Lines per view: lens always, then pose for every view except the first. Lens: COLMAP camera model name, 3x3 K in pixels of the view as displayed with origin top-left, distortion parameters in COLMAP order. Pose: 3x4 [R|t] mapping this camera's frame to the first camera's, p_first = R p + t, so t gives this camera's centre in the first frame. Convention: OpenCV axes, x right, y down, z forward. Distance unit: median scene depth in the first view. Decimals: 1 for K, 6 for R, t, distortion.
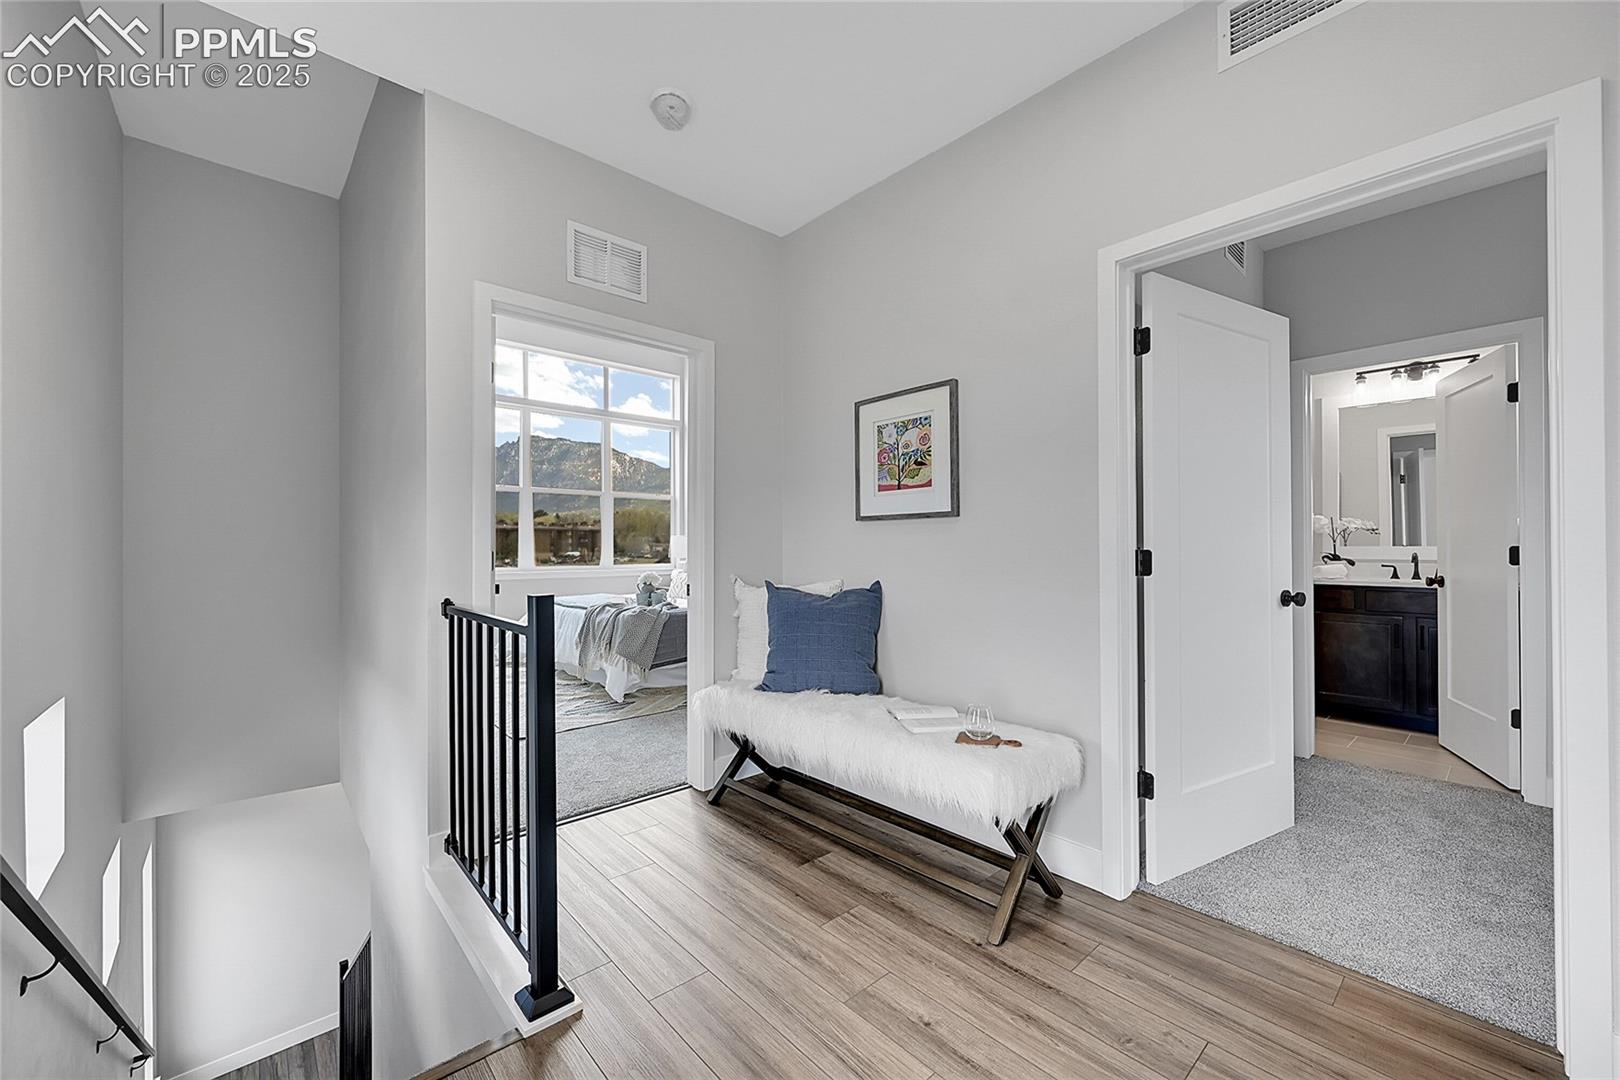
lens RADIAL K [[632.7, 0, 810.9], [0, 632.7, 542.5], [0, 0, 1]] dist [0.001451, -0.000166]
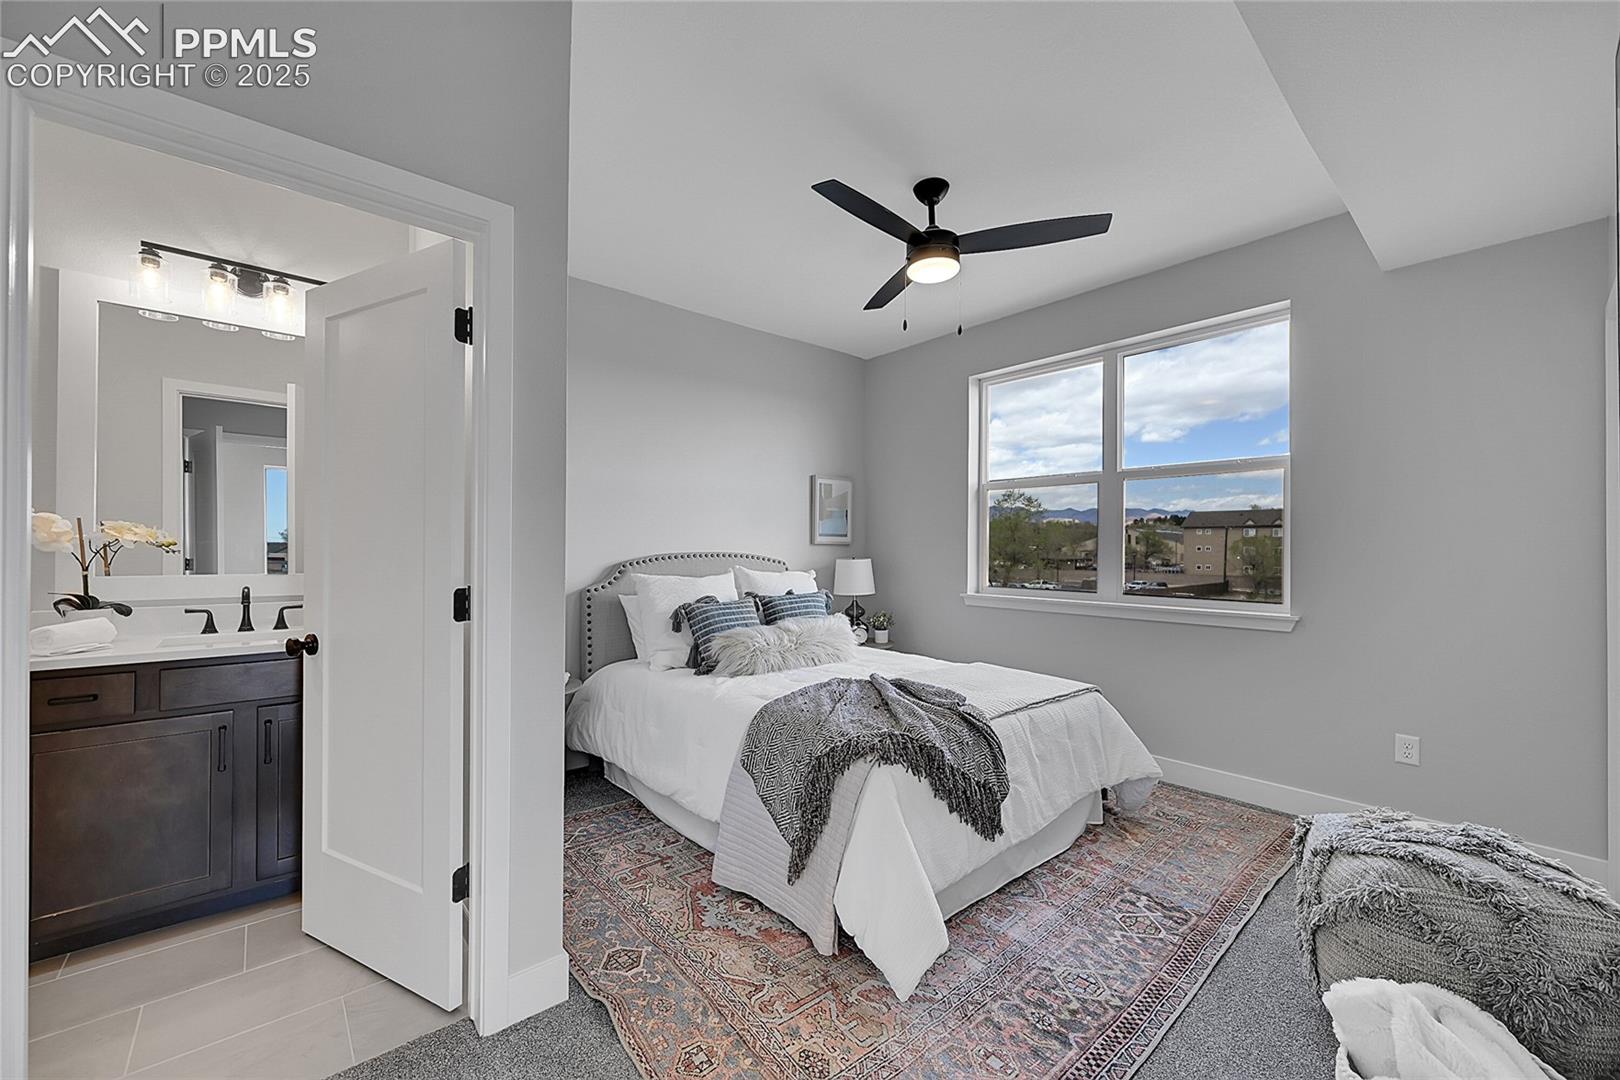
lens RADIAL K [[632.7, 0, 811.7], [0, 632.7, 544.5], [0, 0, 1]] dist [0.001451, -0.000166]
pose [[0.010838, 0.008615, 0.999904, 0.363869], [-0.009471, 0.999919, -0.008513, -0.022139], [-0.999896, -0.009378, 0.010919, 0.459181]]
